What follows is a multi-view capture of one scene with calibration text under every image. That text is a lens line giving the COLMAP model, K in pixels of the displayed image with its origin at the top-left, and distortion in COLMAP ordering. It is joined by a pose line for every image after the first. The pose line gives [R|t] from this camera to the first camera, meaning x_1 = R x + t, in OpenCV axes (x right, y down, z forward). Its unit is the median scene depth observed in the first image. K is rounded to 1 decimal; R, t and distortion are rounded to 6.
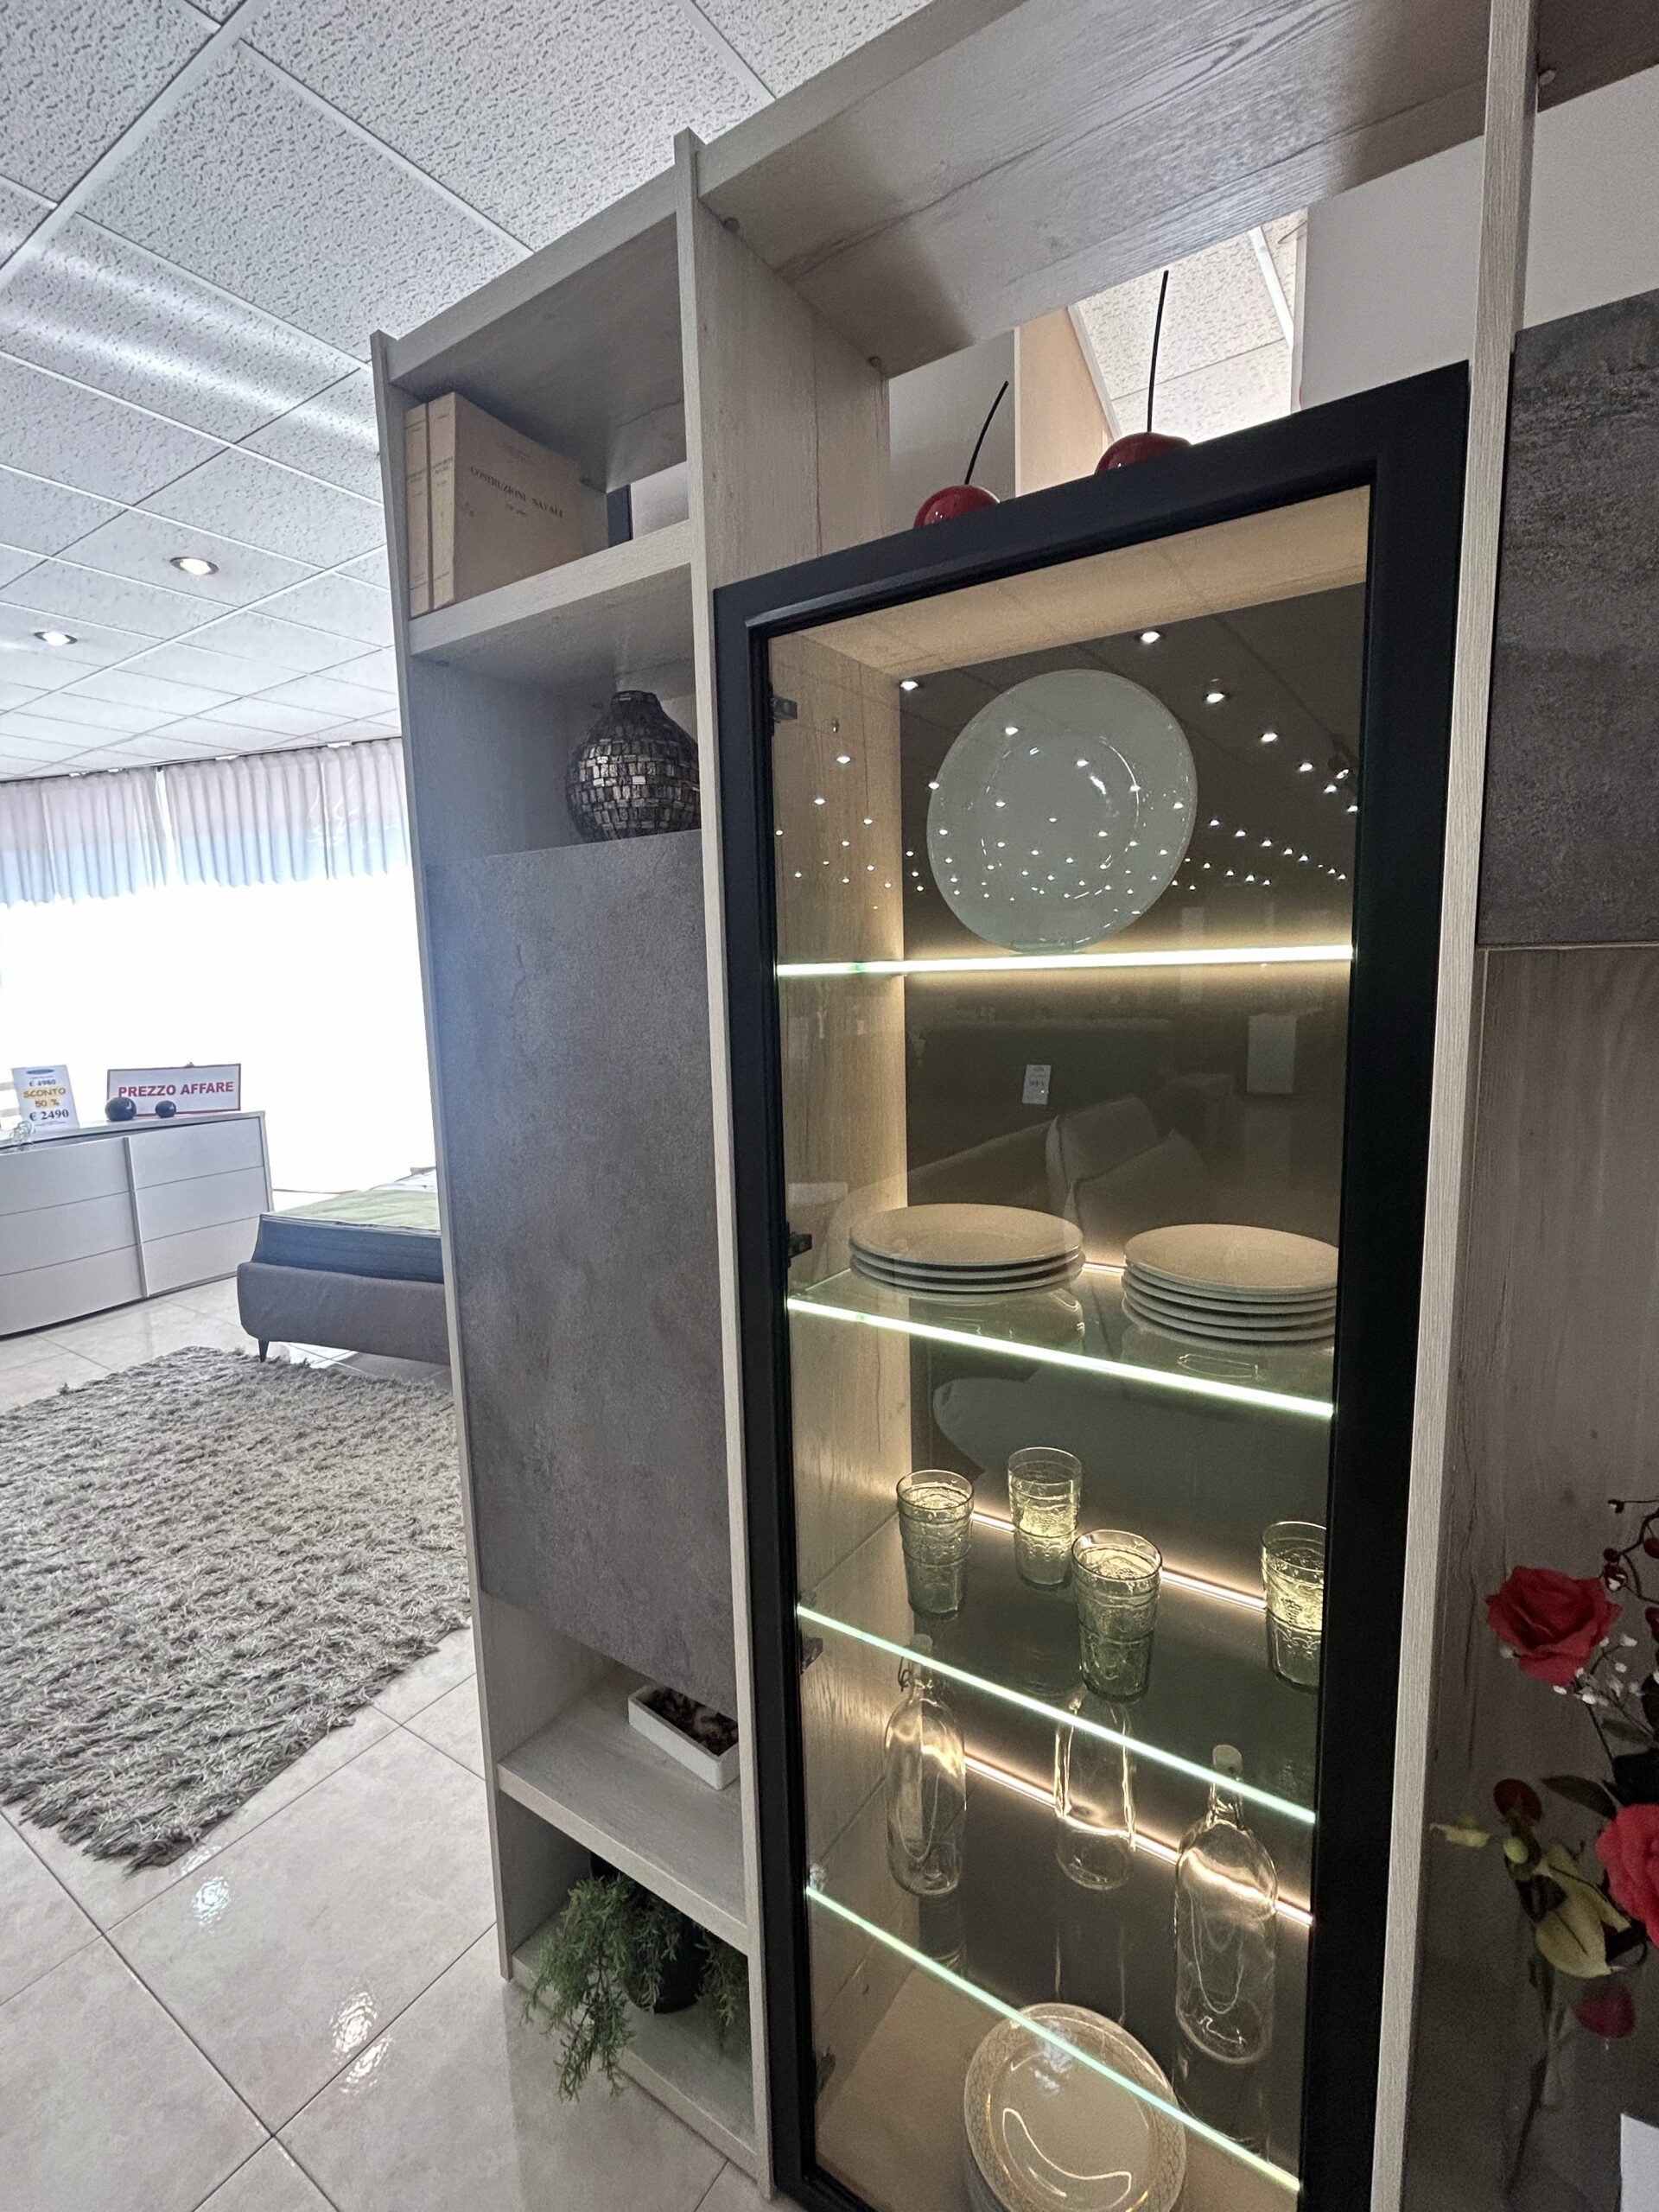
lens RADIAL K [[1012.7, 0, 829.8], [0, 1012.7, 1109.9], [0, 0, 1]] dist [-0.005350, 0.003317]
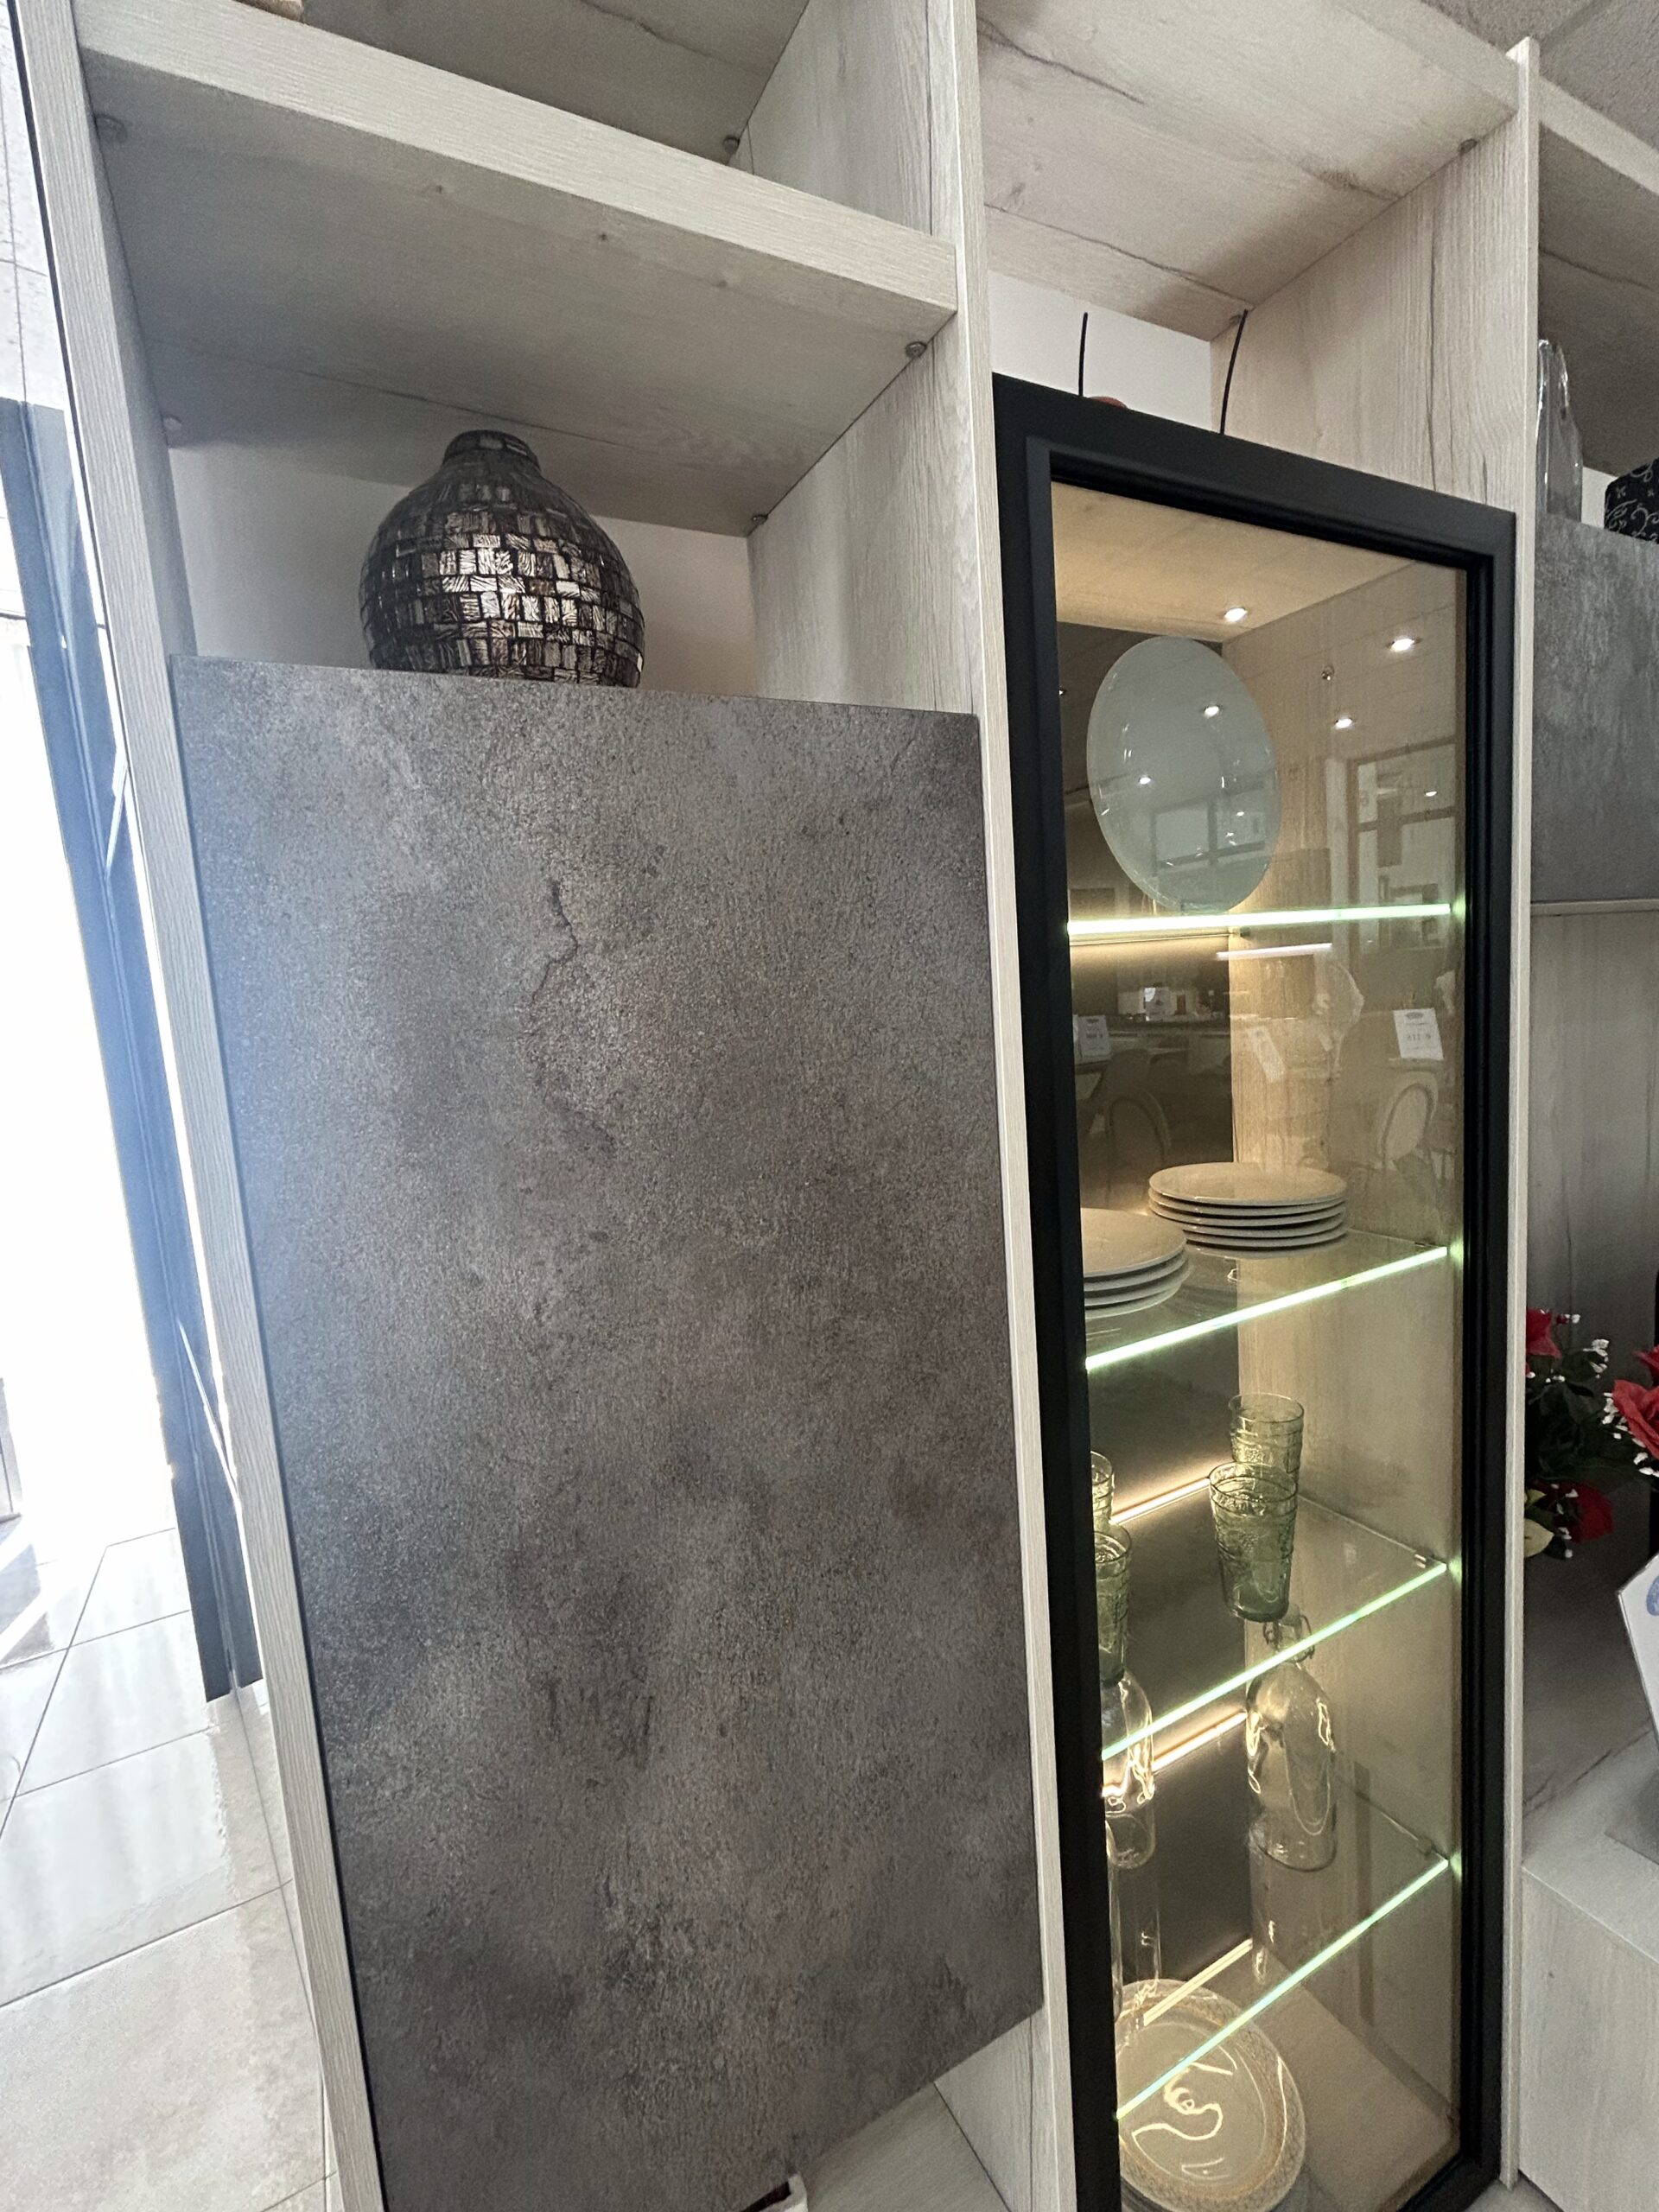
lens RADIAL K [[1012.7, 0, 833.0], [0, 1012.7, 1100.6], [0, 0, 1]] dist [-0.005350, 0.003317]
pose [[0.467310, -0.112181, 0.876947, -0.668745], [0.173204, 0.984312, 0.033618, -0.056008], [-0.866961, 0.136181, 0.479409, 0.677595]]
